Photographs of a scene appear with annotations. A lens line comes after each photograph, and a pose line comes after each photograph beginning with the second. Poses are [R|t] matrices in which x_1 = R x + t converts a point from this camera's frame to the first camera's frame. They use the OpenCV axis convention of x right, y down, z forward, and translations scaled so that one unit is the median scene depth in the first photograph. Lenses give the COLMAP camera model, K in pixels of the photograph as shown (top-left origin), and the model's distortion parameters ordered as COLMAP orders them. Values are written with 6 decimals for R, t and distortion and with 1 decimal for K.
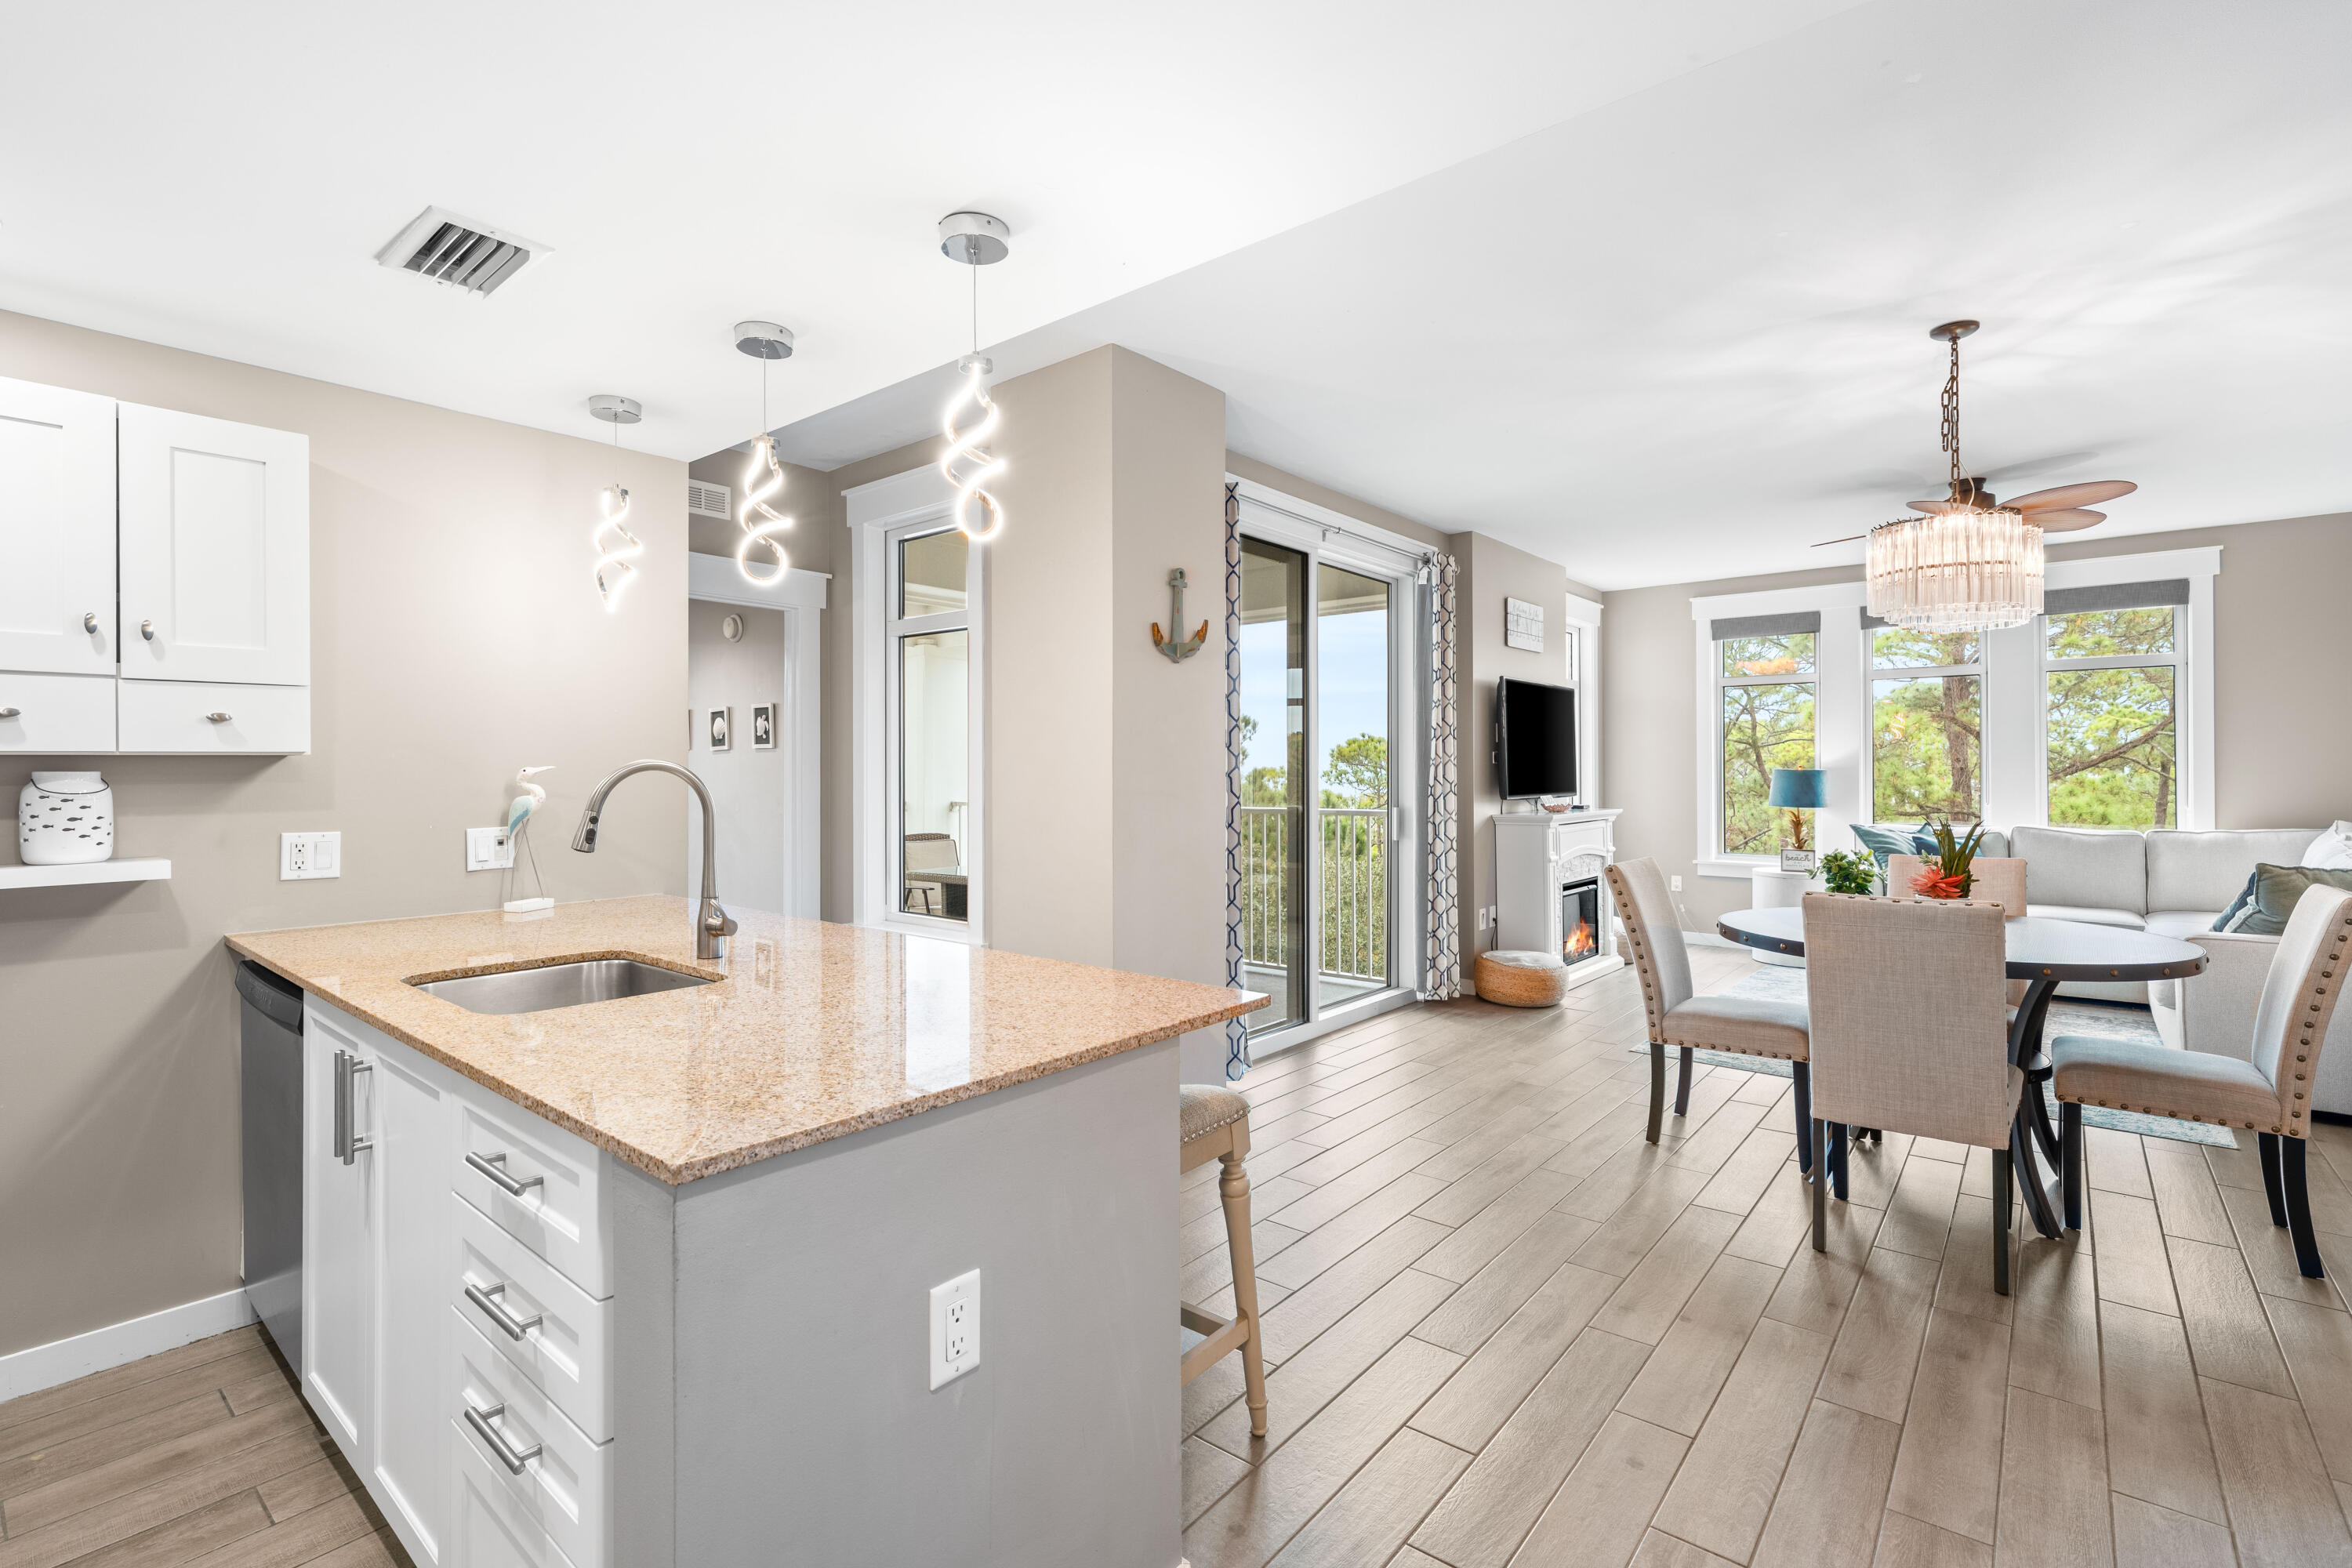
lens RADIAL K [[1059.9, 0, 1166.4], [0, 1059.9, 765.8], [0, 0, 1]] dist [0.000607, -0.000246]
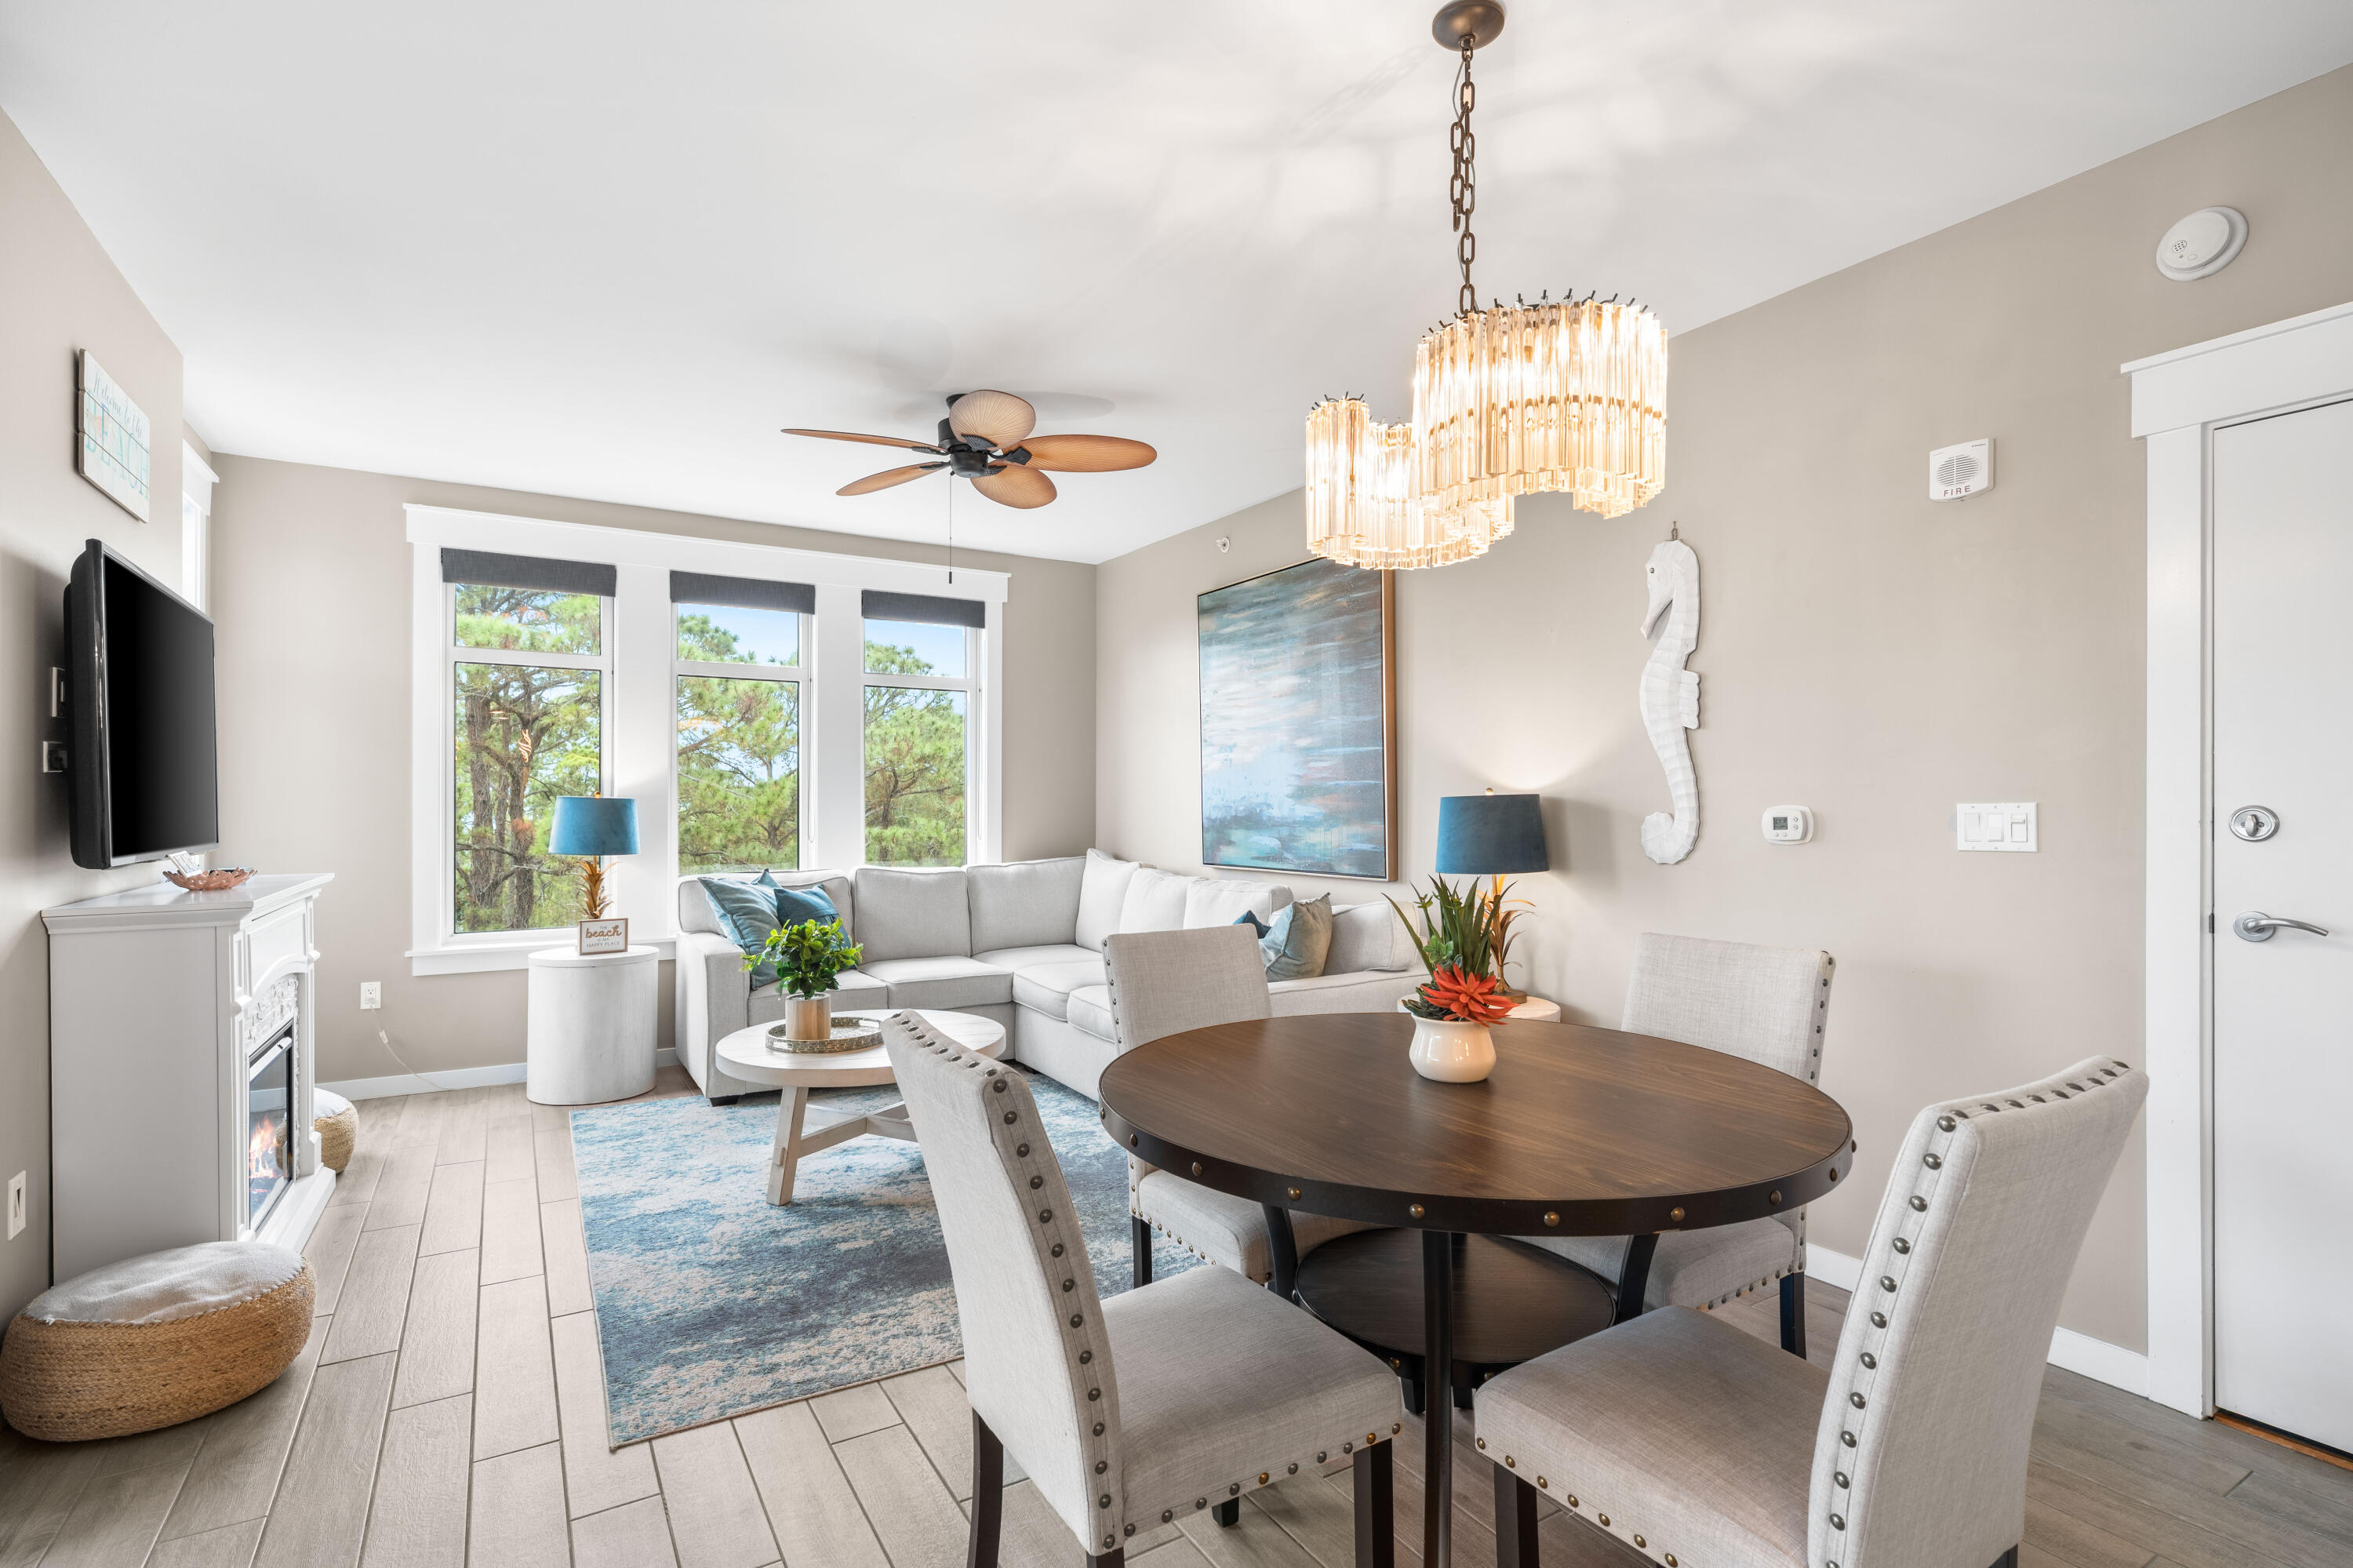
lens RADIAL K [[1118.8, 0, 1163.0], [0, 1118.8, 791.7], [0, 0, 1]] dist [0.011705, 0.000333]
pose [[0.333701, 0.013181, 0.942587, 0.062746], [-0.007257, 0.999909, -0.011414, 0.006277], [-0.942651, -0.003032, 0.333766, 0.496741]]
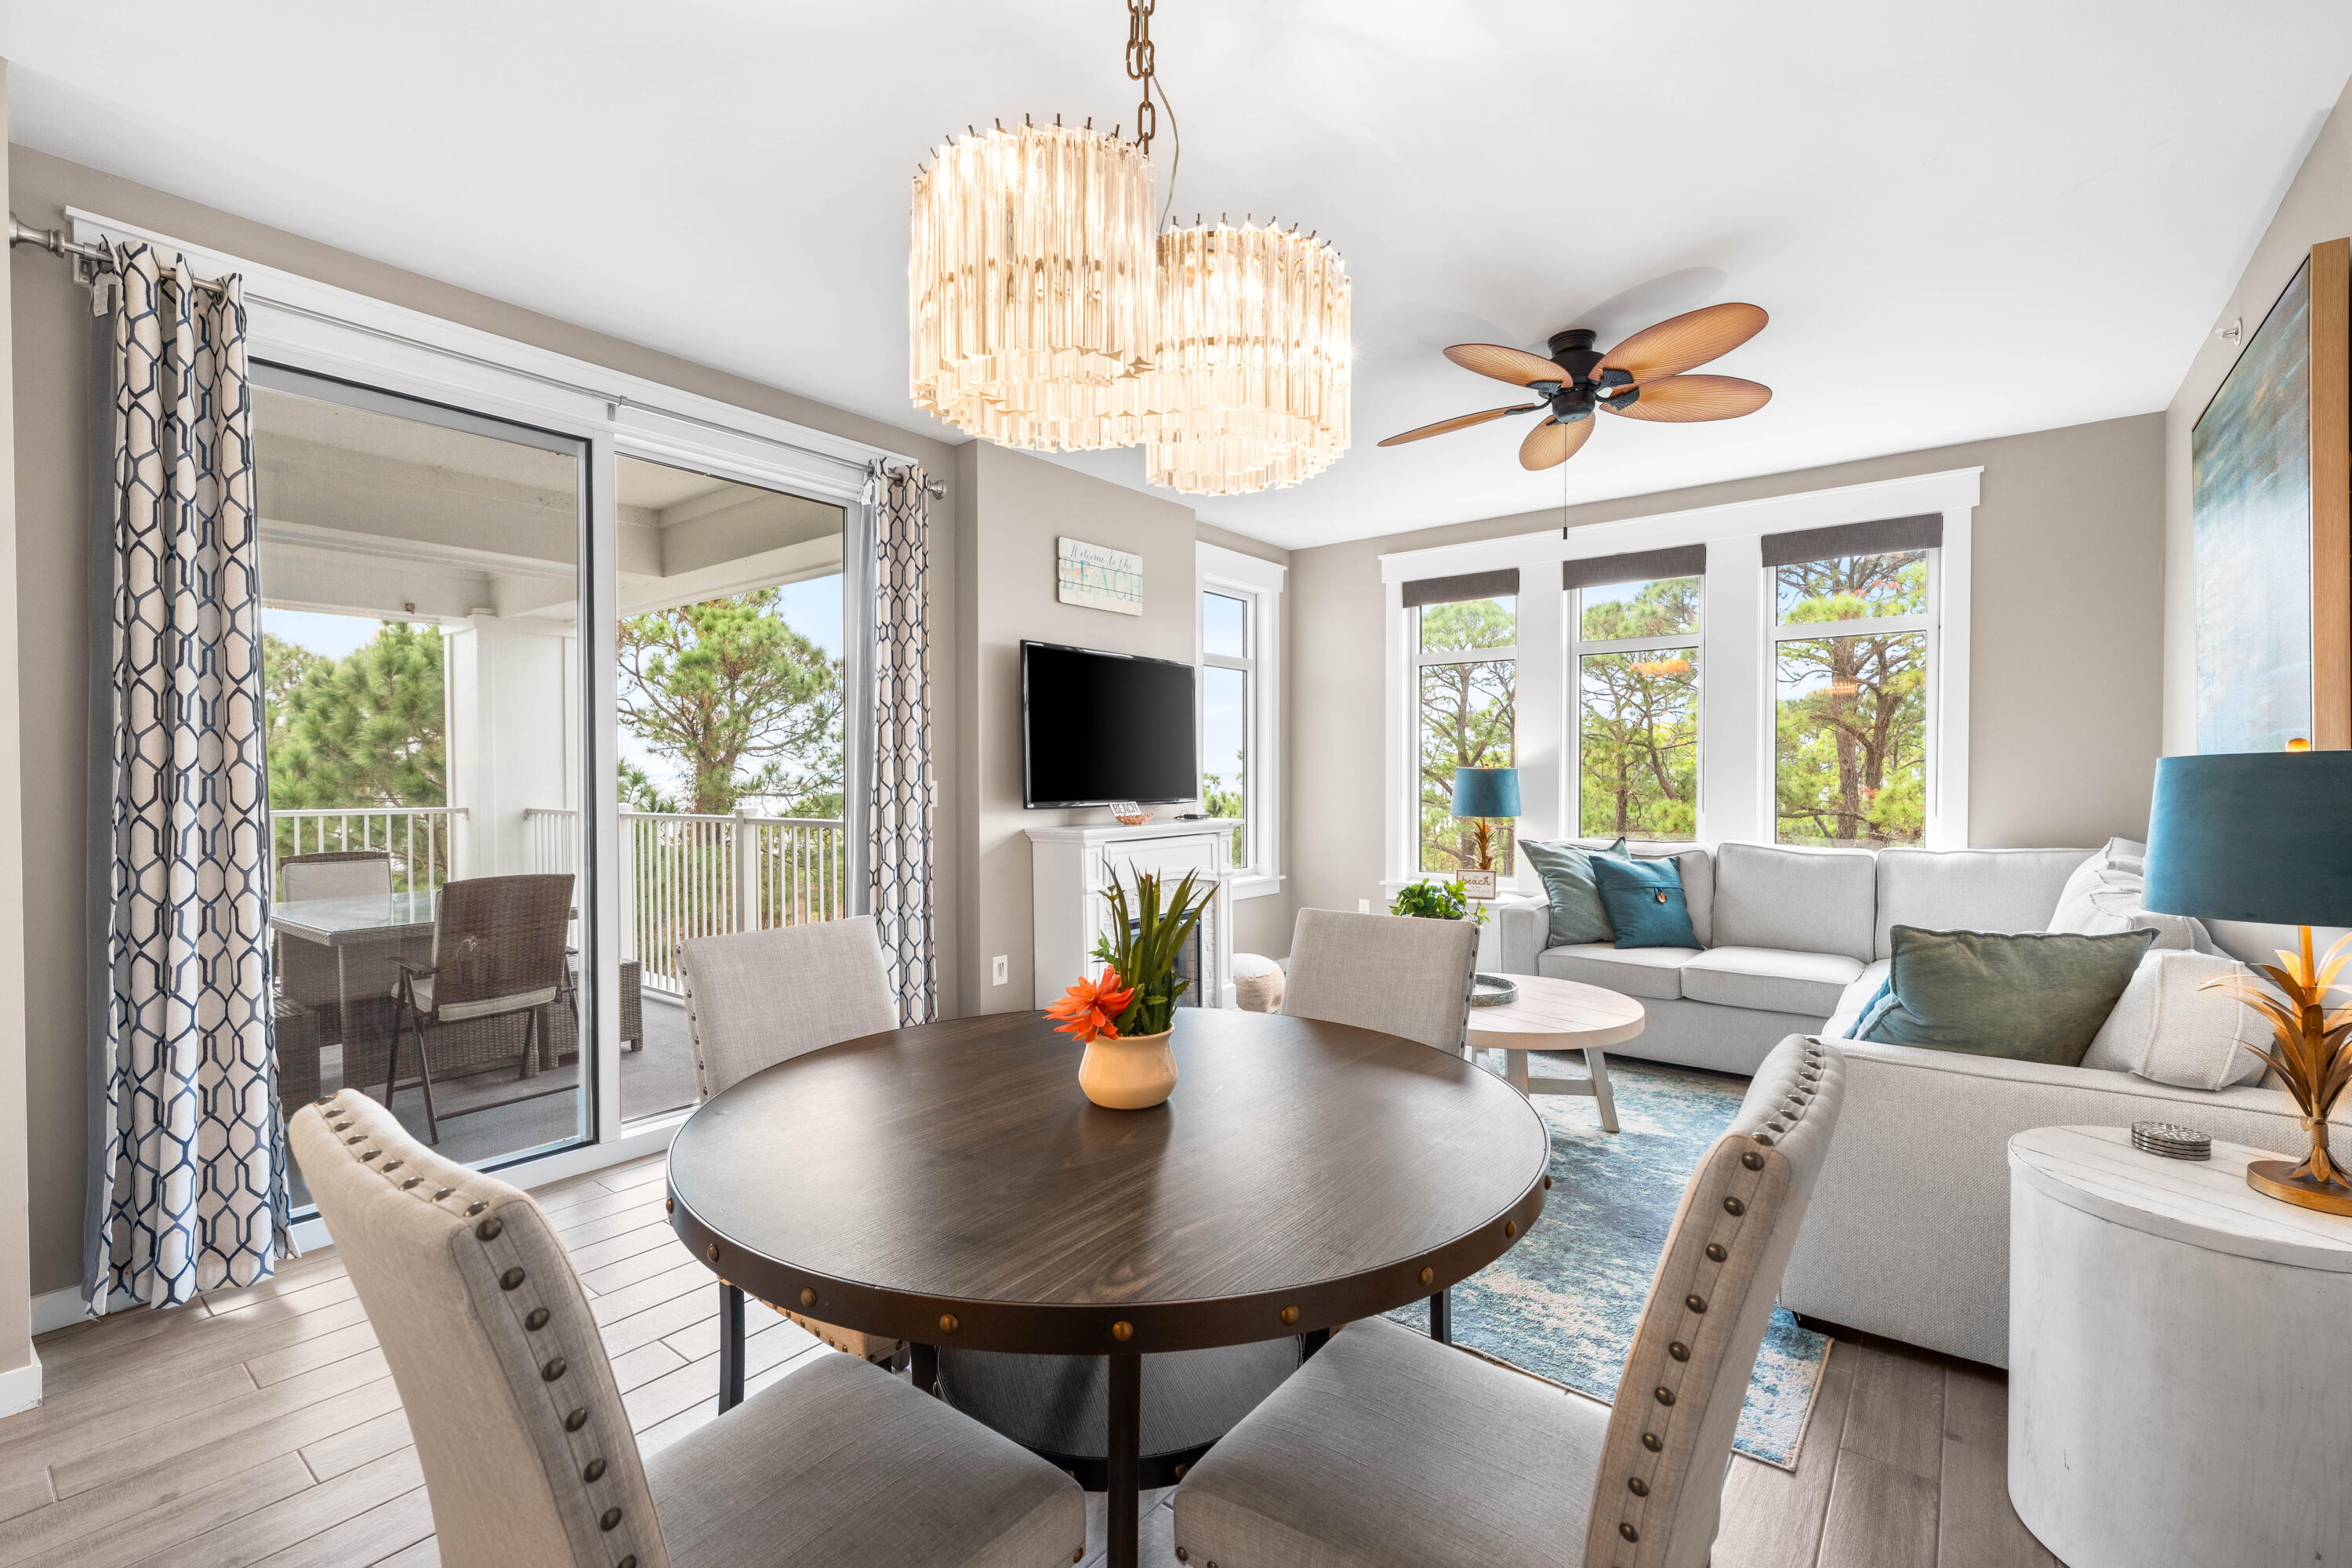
lens RADIAL K [[1020.1, 0, 1160.8], [0, 1020.1, 790.6], [0, 0, 1]] dist [-0.001245, 0.000498]
pose [[0.999636, -0.000162, 0.026990, 0.384260], [-0.000449, 0.999744, 0.022625, 0.003533], [-0.026987, -0.022629, 0.999380, 0.284413]]
